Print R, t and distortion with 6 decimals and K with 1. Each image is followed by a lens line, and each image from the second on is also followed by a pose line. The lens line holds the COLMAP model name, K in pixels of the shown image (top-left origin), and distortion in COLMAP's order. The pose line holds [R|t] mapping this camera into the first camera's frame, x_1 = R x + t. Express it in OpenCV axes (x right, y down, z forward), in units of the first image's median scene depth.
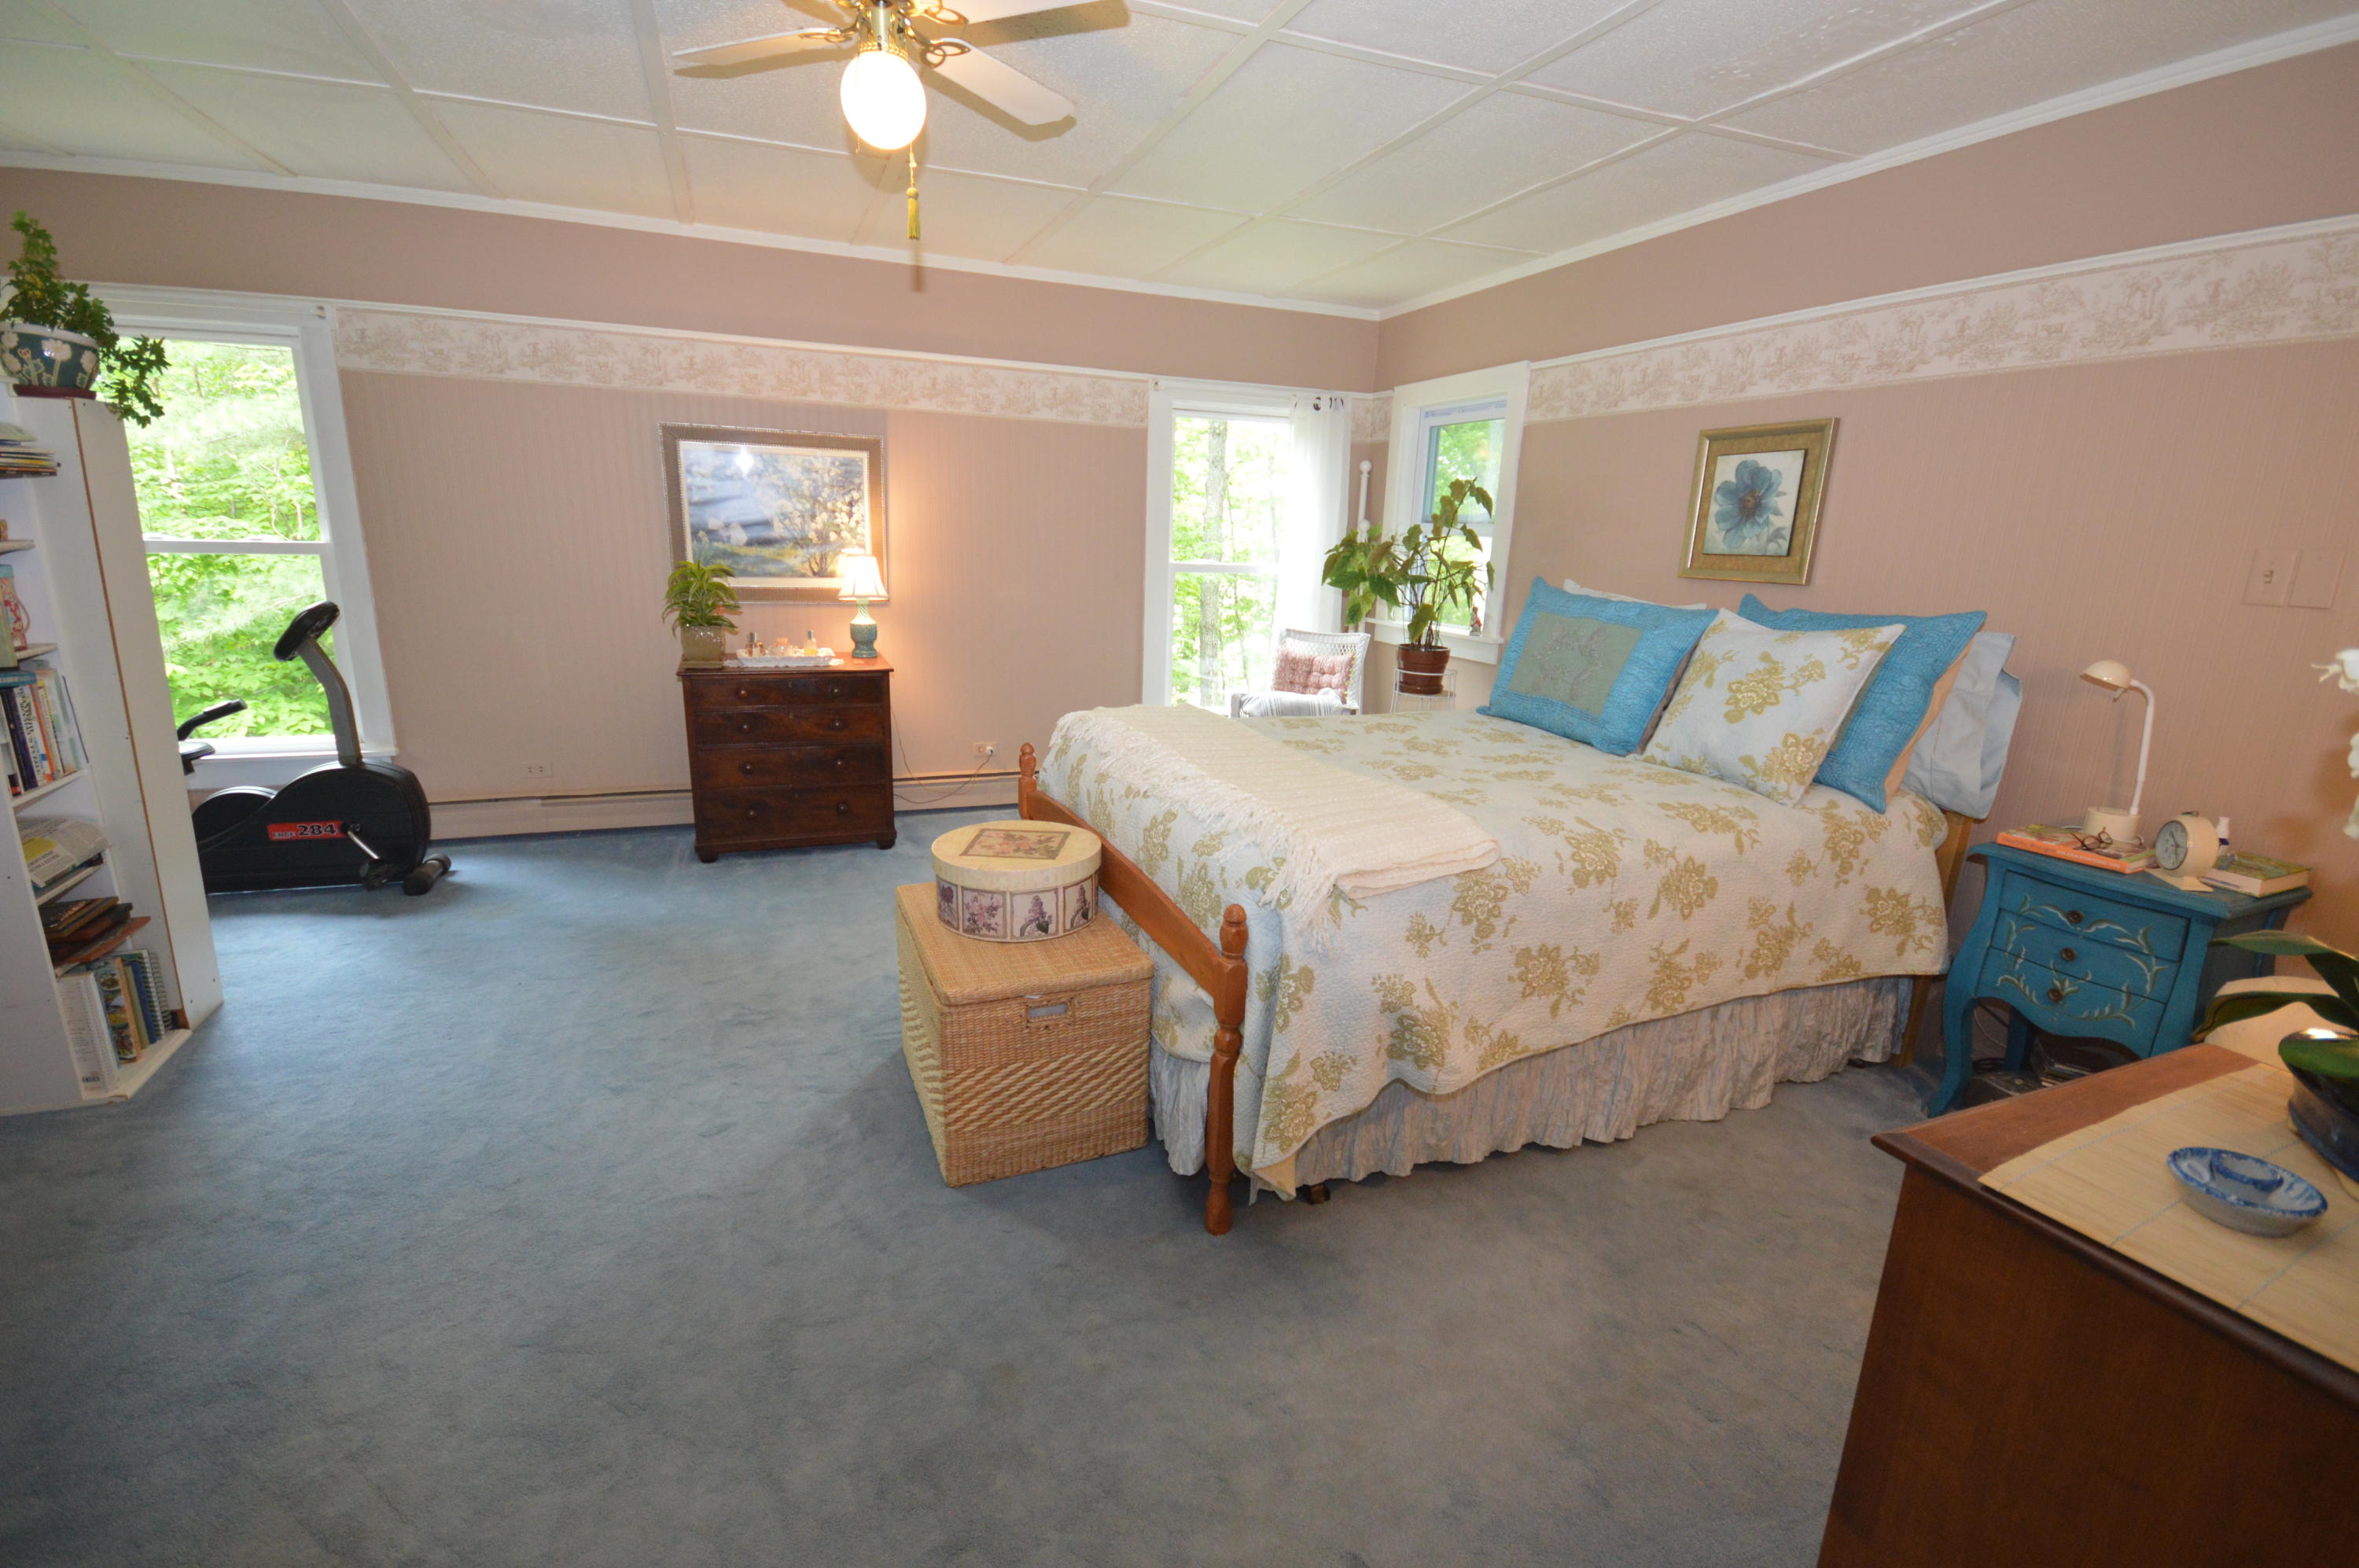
lens RADIAL K [[1039.0, 0, 1167.9], [0, 1039.0, 783.2], [0, 0, 1]] dist [-0.004677, -0.000885]
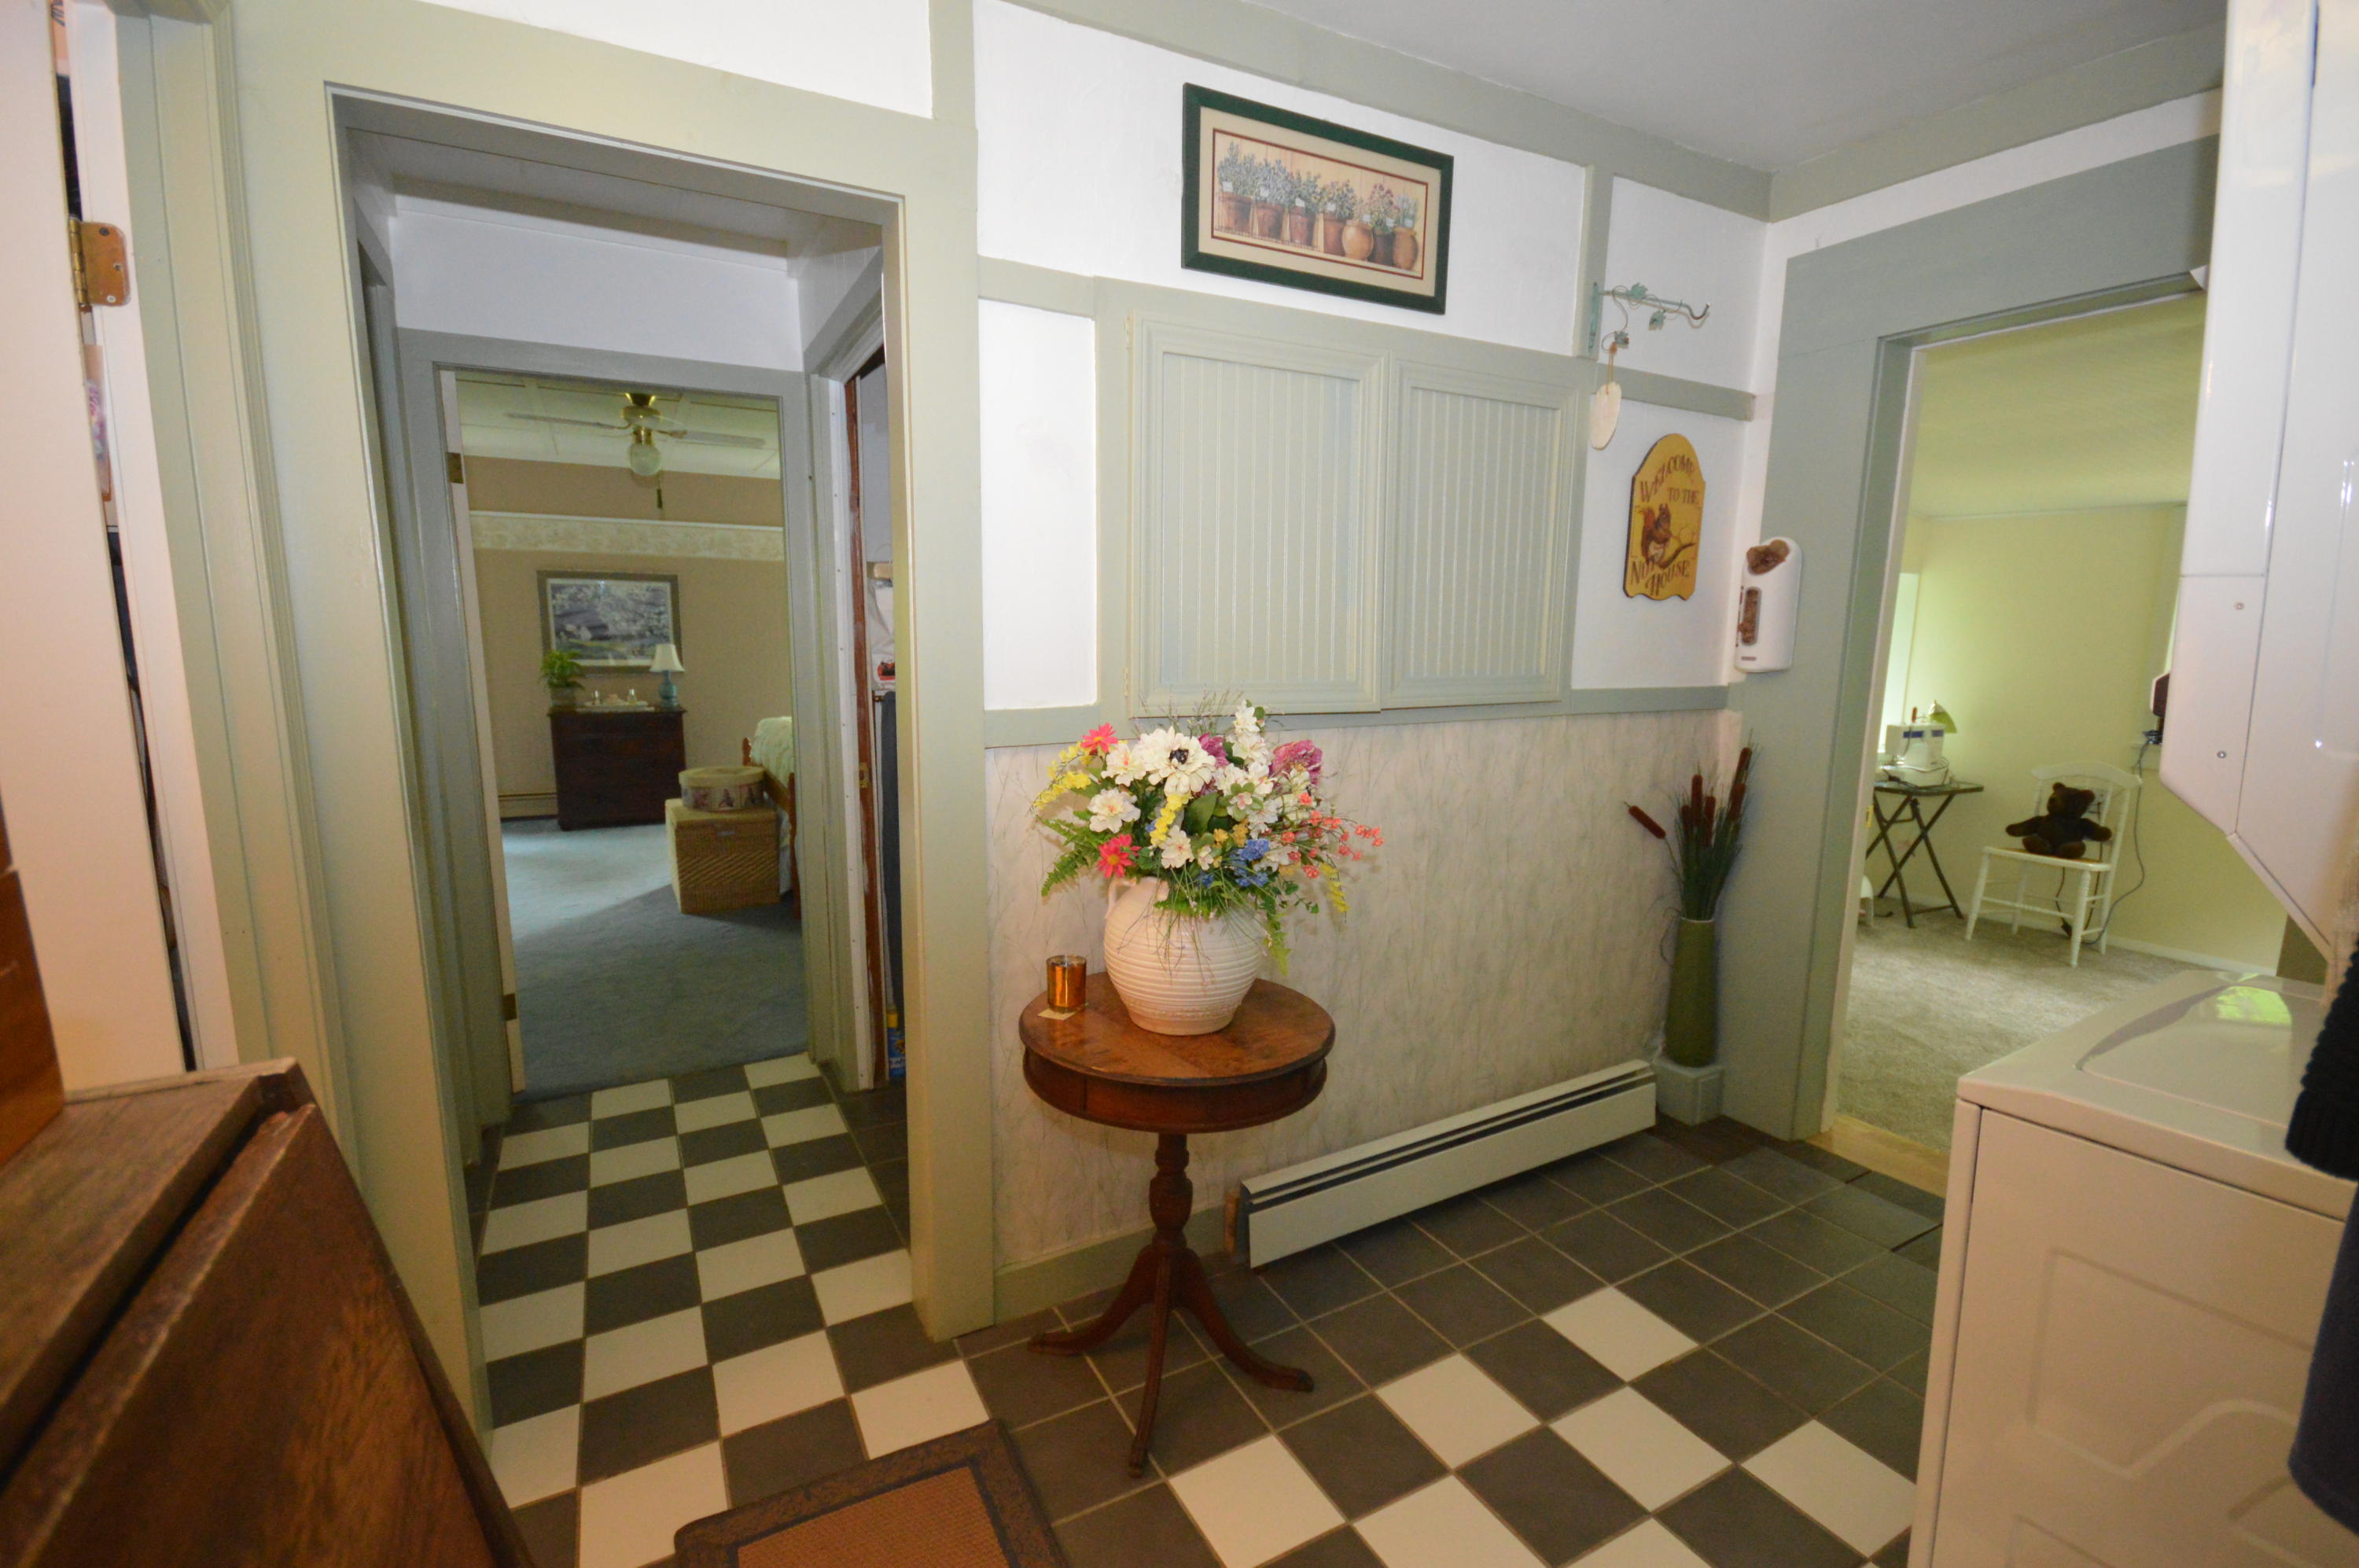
lens RADIAL K [[1039.0, 0, 1184.1], [0, 1039.0, 789.4], [0, 0, 1]] dist [-0.004677, -0.000885]
pose [[0.991731, -0.040694, 0.121708, 0.325194], [0.050937, 0.995307, -0.082272, 0.194343], [-0.117789, 0.087791, 0.989150, -0.735865]]
